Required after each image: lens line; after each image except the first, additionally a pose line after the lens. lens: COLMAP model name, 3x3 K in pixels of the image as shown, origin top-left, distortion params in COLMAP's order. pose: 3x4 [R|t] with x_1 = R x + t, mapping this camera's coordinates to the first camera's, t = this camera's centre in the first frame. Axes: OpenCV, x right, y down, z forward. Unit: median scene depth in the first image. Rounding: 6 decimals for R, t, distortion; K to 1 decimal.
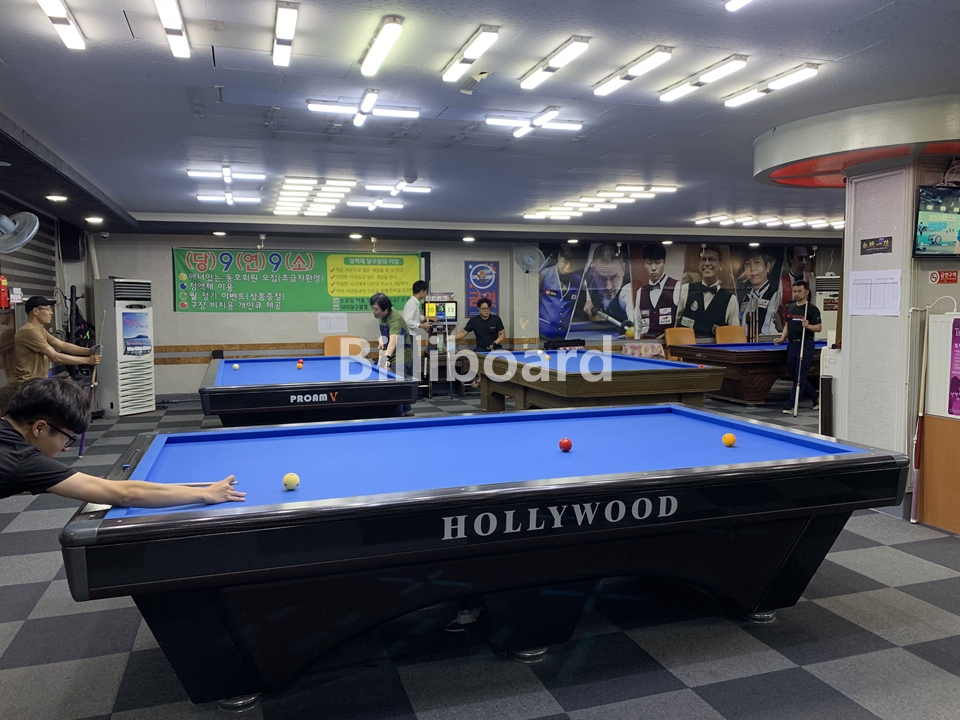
lens RADIAL K [[738.1, 0, 481.9], [0, 738.1, 359.6], [0, 0, 1]] dist [0.064673, -0.005639]
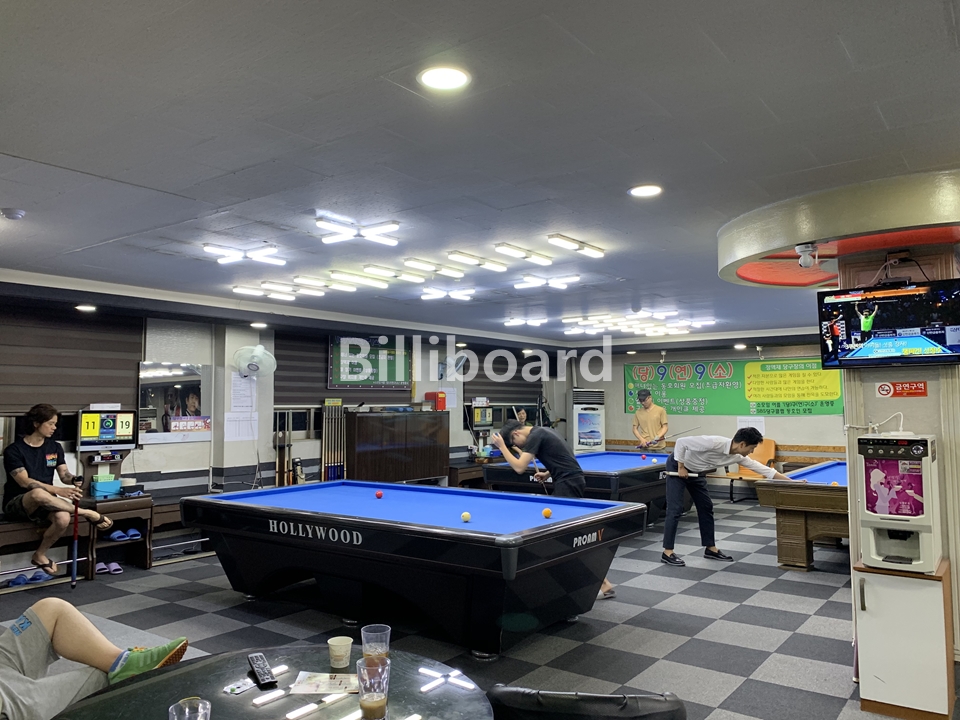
lens RADIAL K [[738.1, 0, 482.7], [0, 738.1, 361.6], [0, 0, 1]] dist [0.064673, -0.005639]
pose [[0.571880, -0.042991, -0.819210, 0.511634], [-0.063314, 0.993334, -0.096327, -0.014885], [0.817890, 0.106956, 0.565346, 0.072855]]
